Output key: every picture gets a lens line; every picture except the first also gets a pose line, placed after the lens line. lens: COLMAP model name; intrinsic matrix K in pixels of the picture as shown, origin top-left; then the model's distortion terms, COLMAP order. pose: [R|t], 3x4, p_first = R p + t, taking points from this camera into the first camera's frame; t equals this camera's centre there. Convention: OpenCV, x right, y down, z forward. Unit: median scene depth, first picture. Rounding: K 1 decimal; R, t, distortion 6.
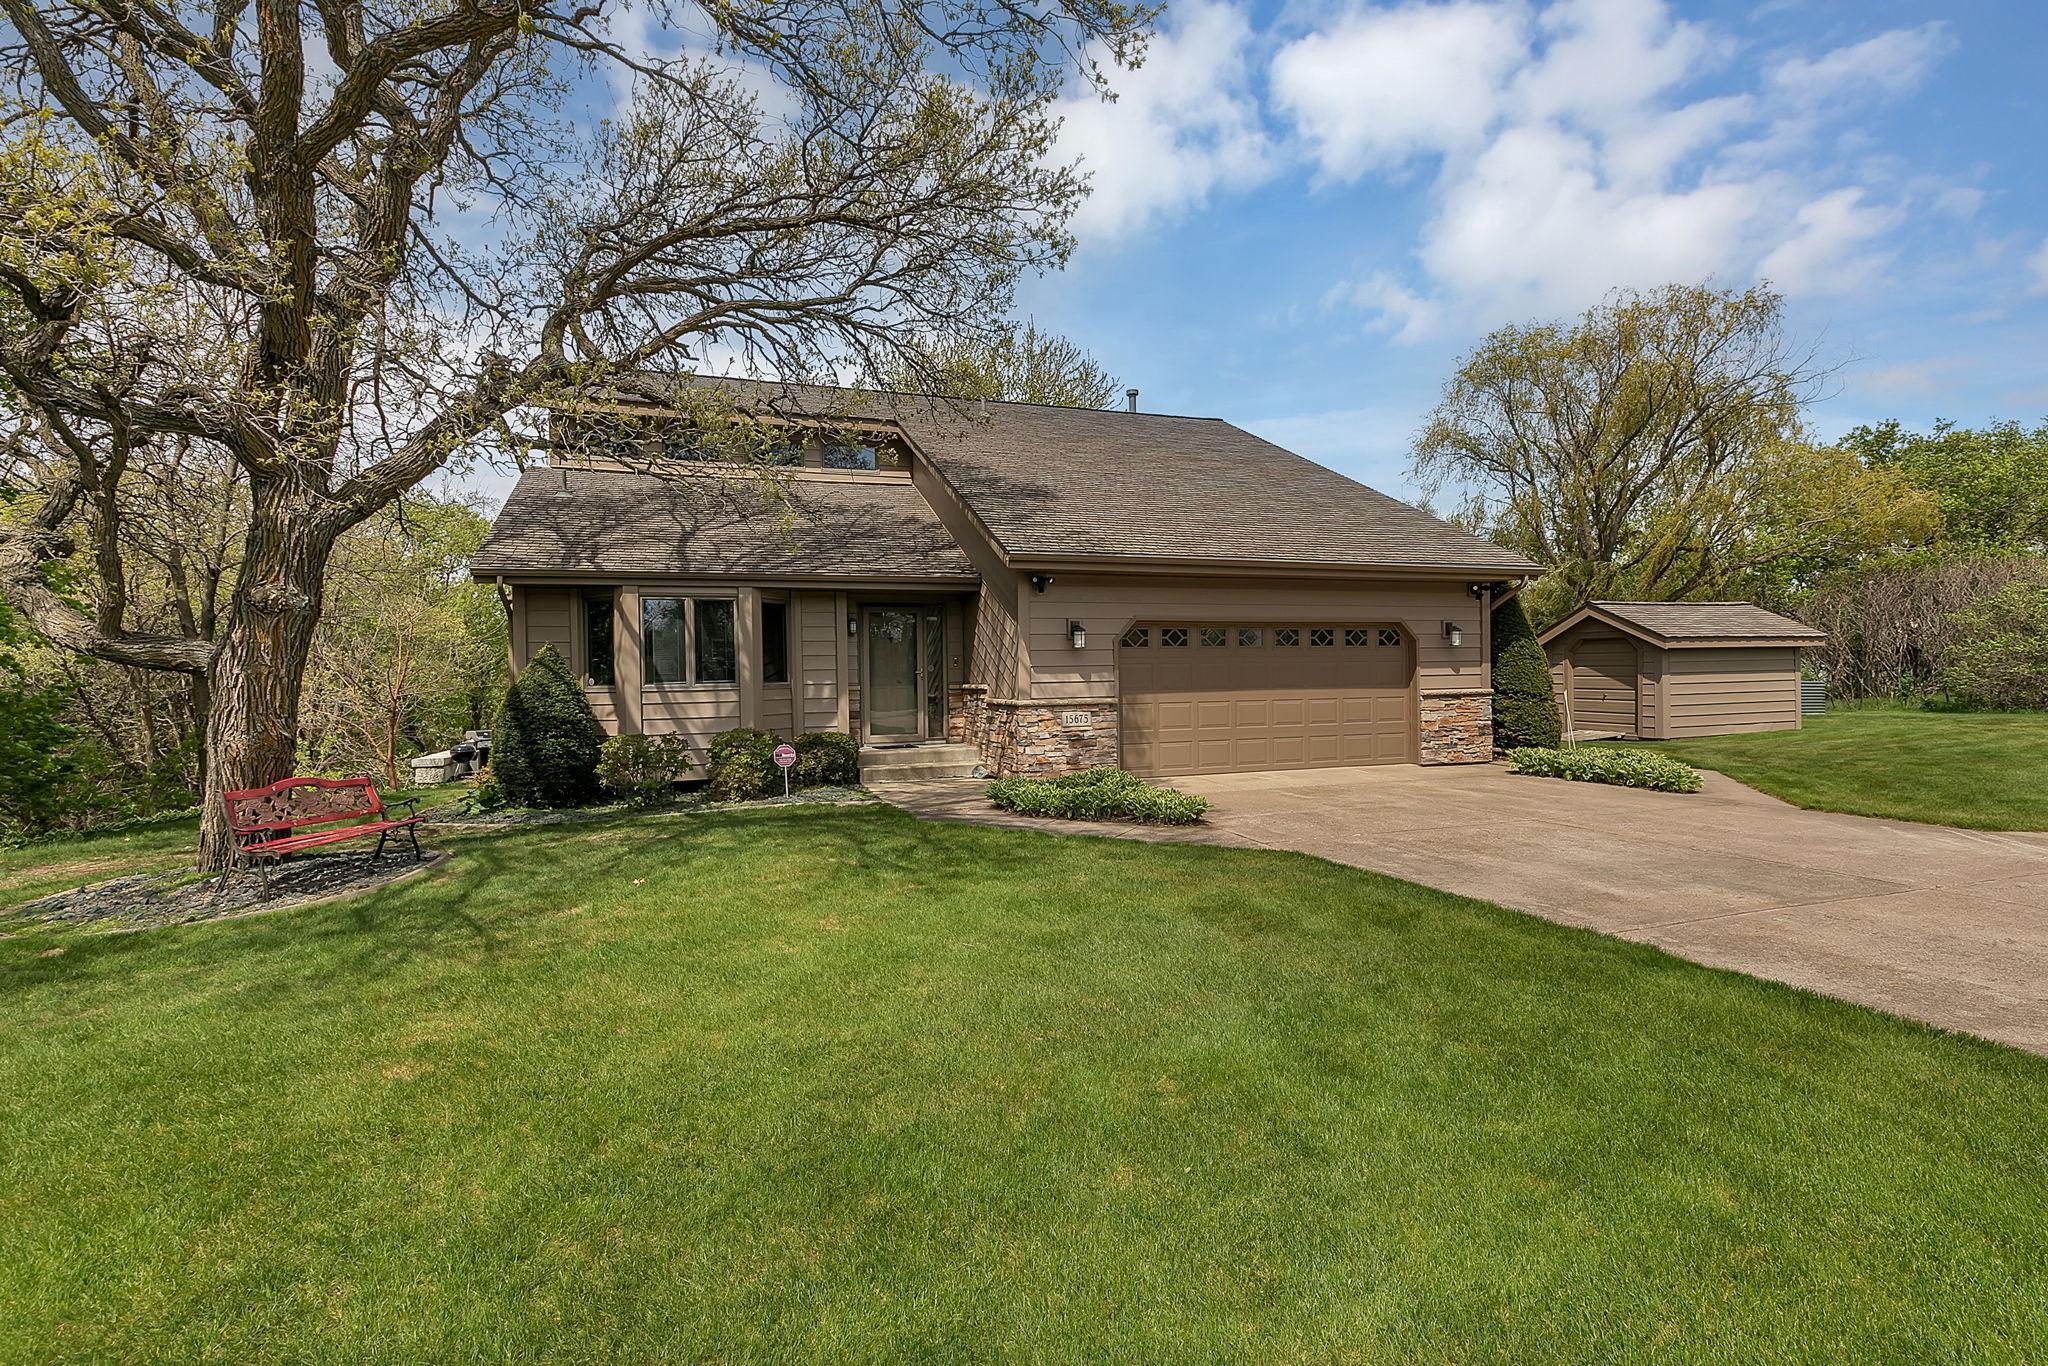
lens RADIAL K [[941.9, 0, 1030.5], [0, 941.9, 691.0], [0, 0, 1]] dist [0.003066, 0.000423]
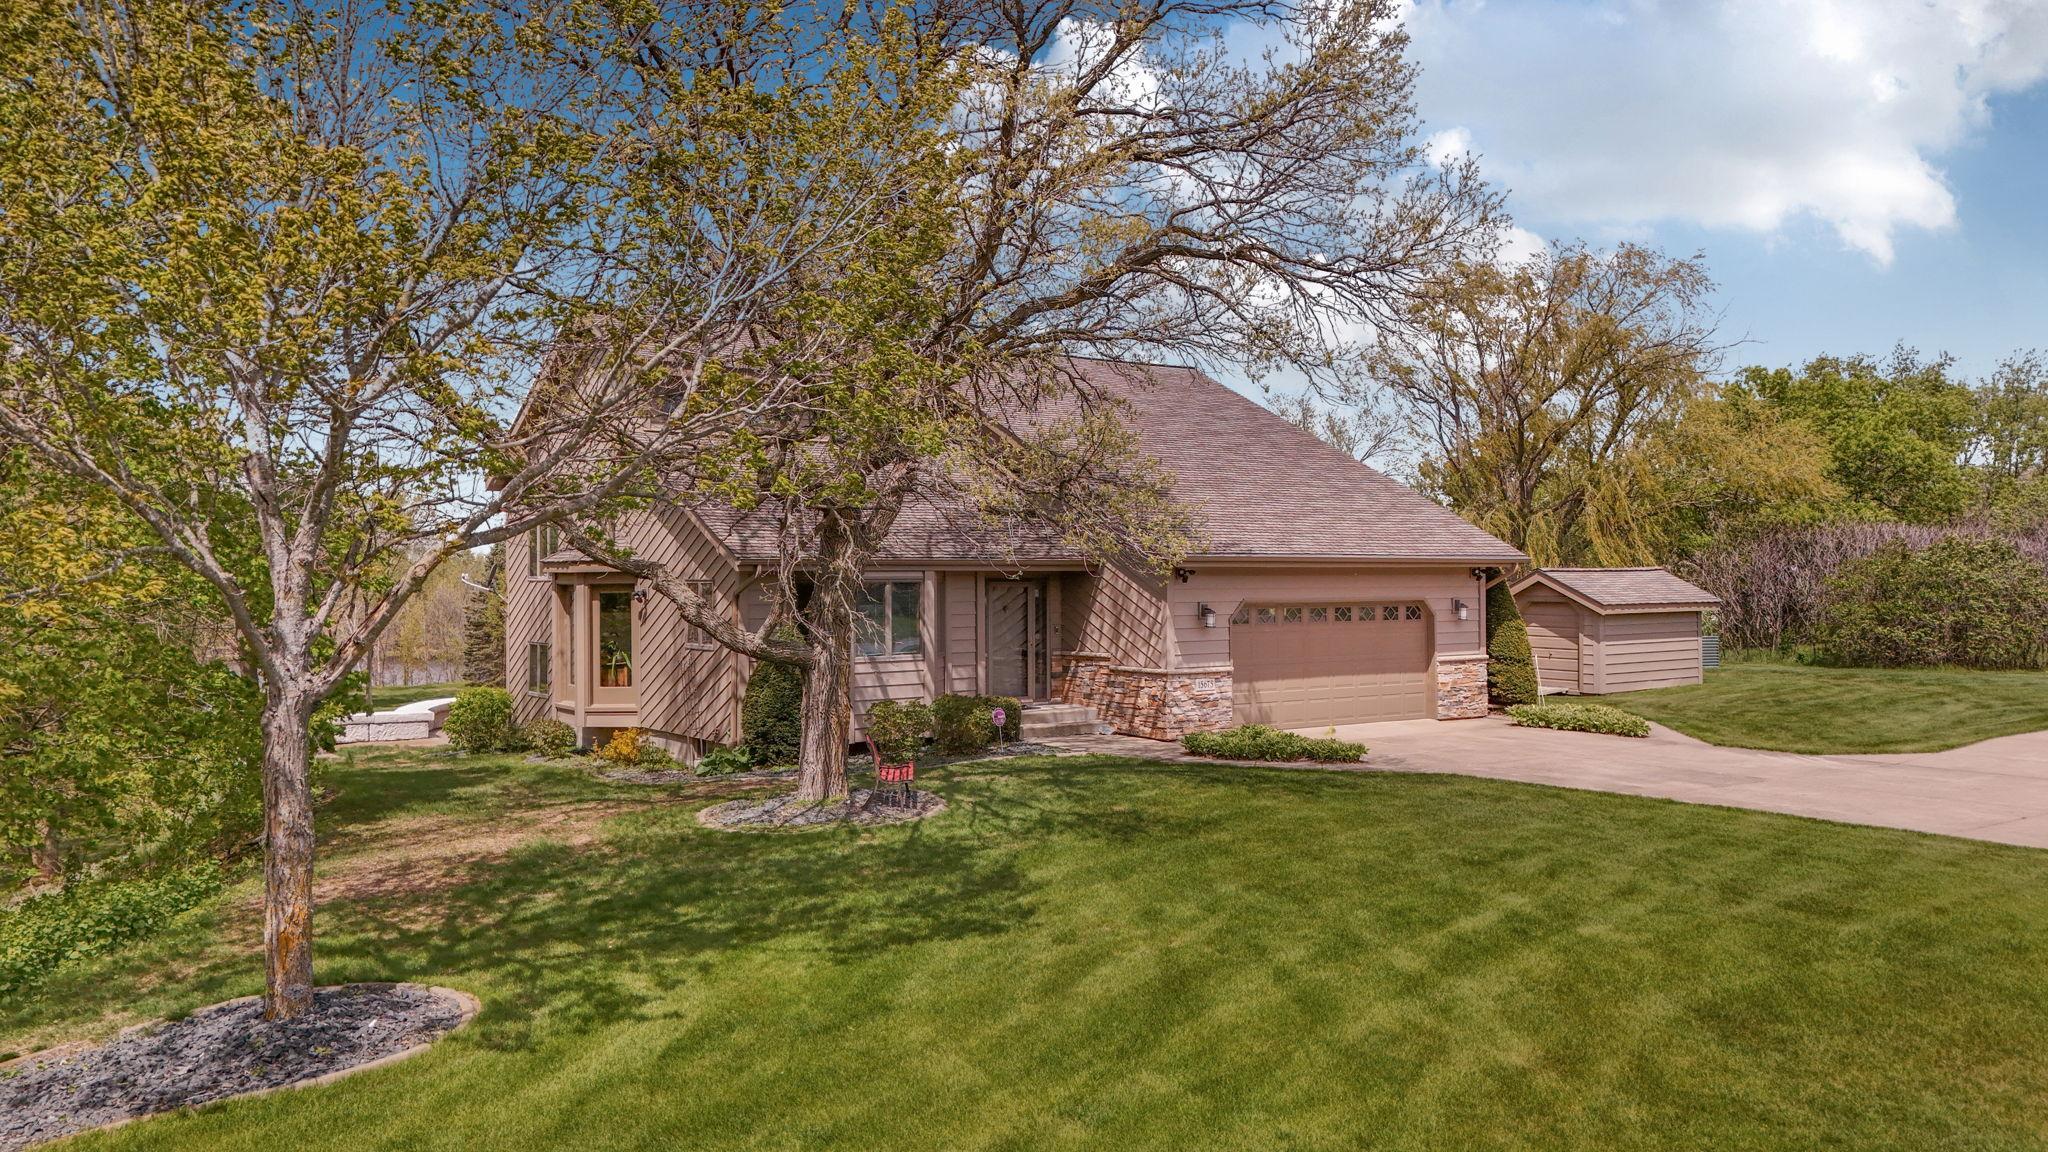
lens RADIAL K [[1504.6, 0, 1024.0], [0, 1504.6, 576.0], [0, 0, 1]] dist [0.079024, -0.080334]
pose [[0.961789, 0.010560, 0.273589, -0.602257], [-0.004197, 0.999707, -0.023833, -0.054204], [-0.273761, 0.021774, 0.961551, -0.690148]]
